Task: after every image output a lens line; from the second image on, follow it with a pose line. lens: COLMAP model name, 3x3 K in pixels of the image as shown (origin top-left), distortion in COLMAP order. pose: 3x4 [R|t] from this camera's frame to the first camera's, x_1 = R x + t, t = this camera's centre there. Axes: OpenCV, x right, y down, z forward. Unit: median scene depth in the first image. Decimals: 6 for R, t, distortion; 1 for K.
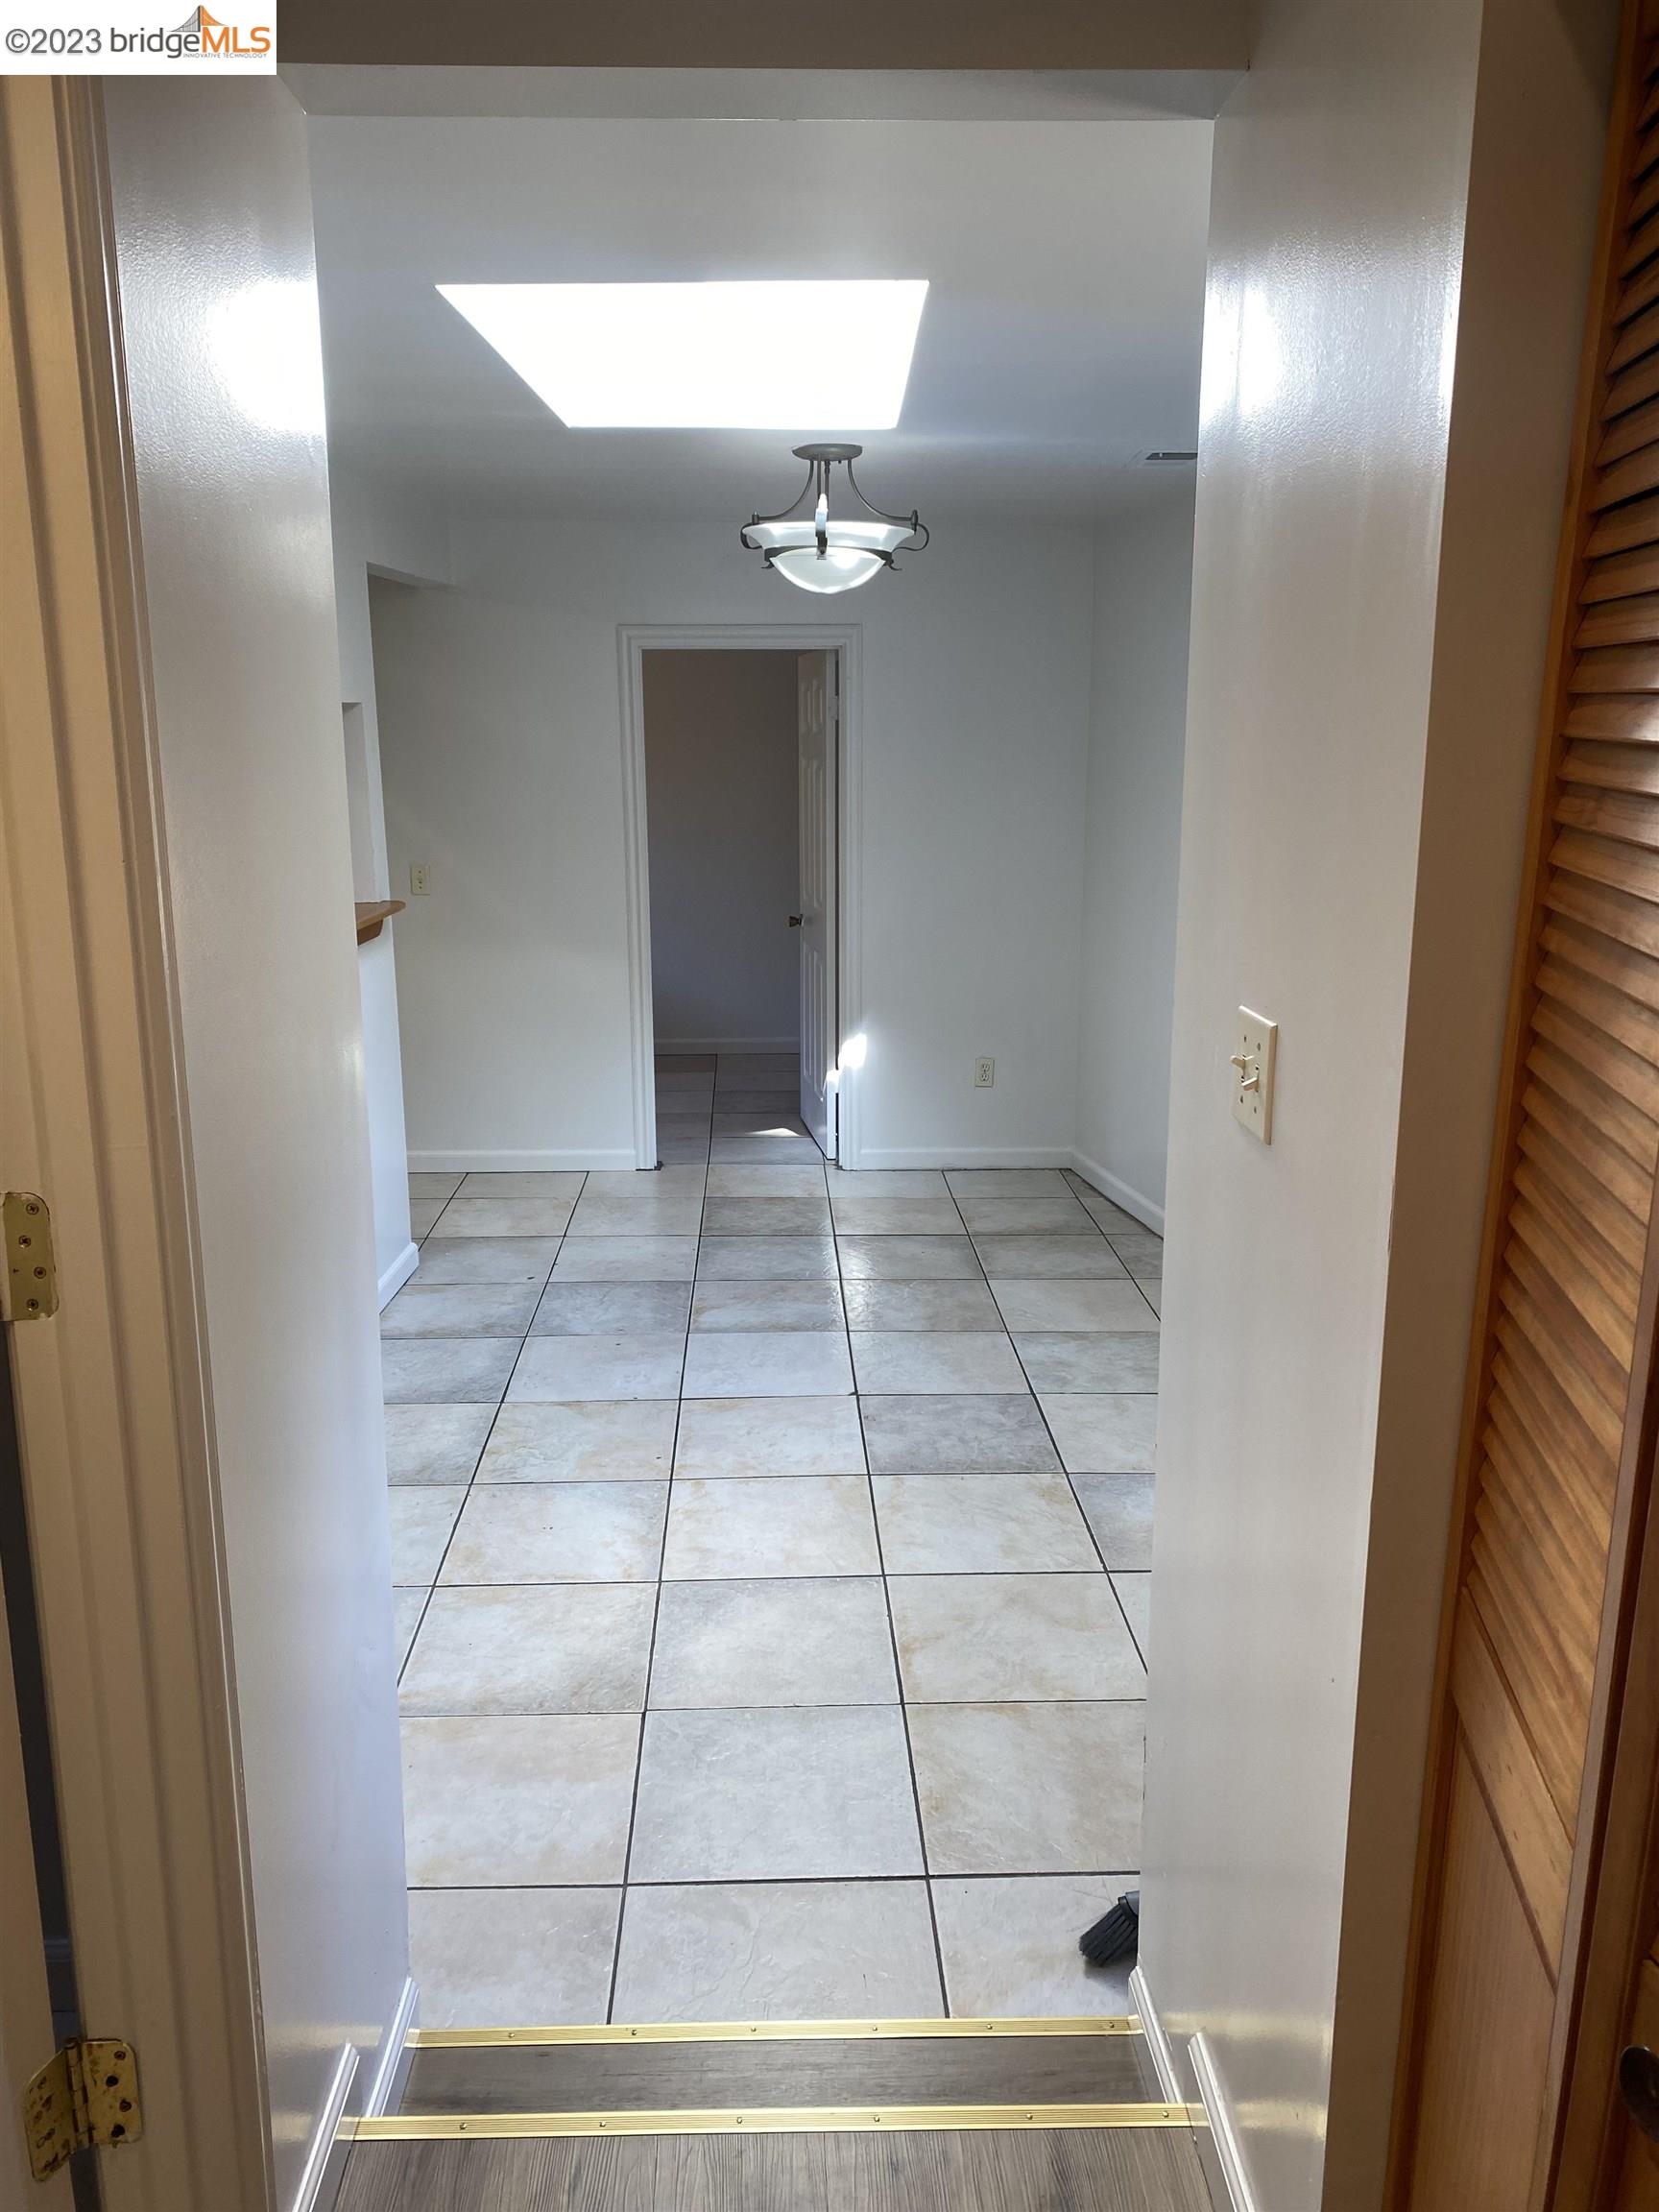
lens RADIAL K [[1687.9, 0, 829.5], [0, 1687.9, 1106.0], [0, 0, 1]] dist [0.030127, -0.006153]
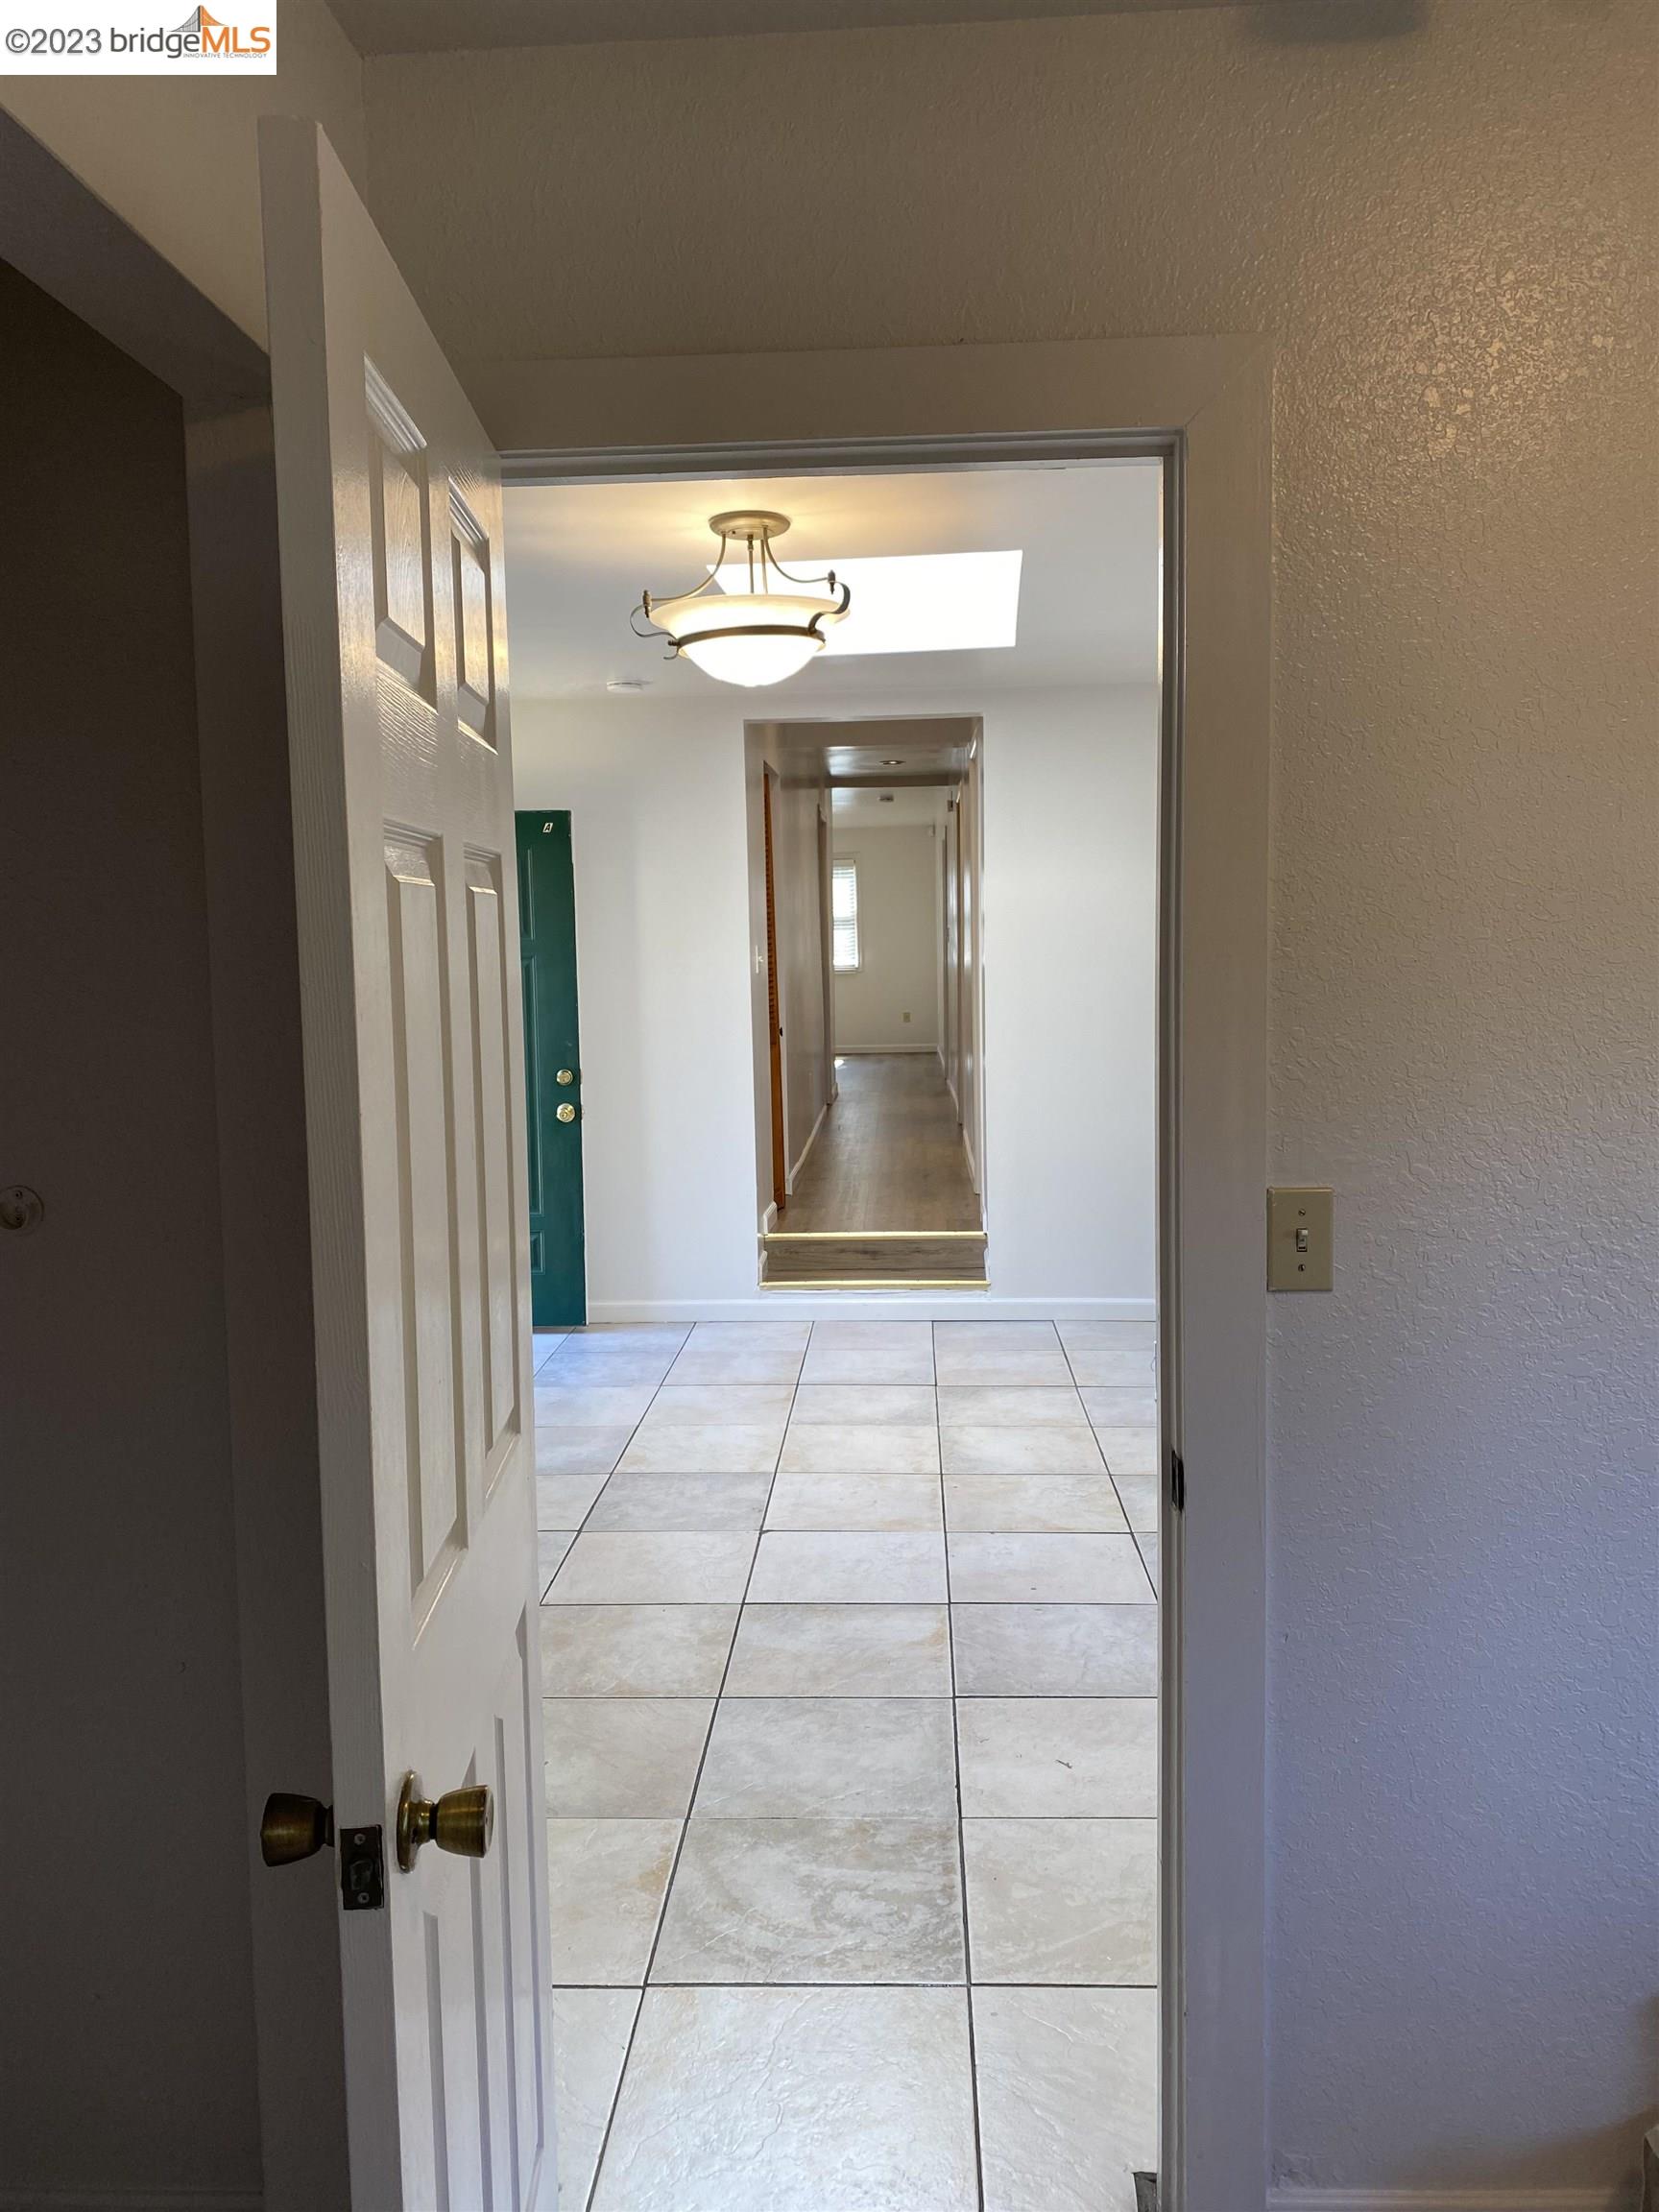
lens RADIAL K [[1687.9, 0, 829.5], [0, 1687.9, 1106.0], [0, 0, 1]] dist [0.030127, -0.006153]
pose [[-0.995895, 0.010661, 0.089887, -0.119986], [0.038463, 0.948770, 0.313619, -0.386752], [-0.081938, 0.315789, -0.945285, 1.972997]]
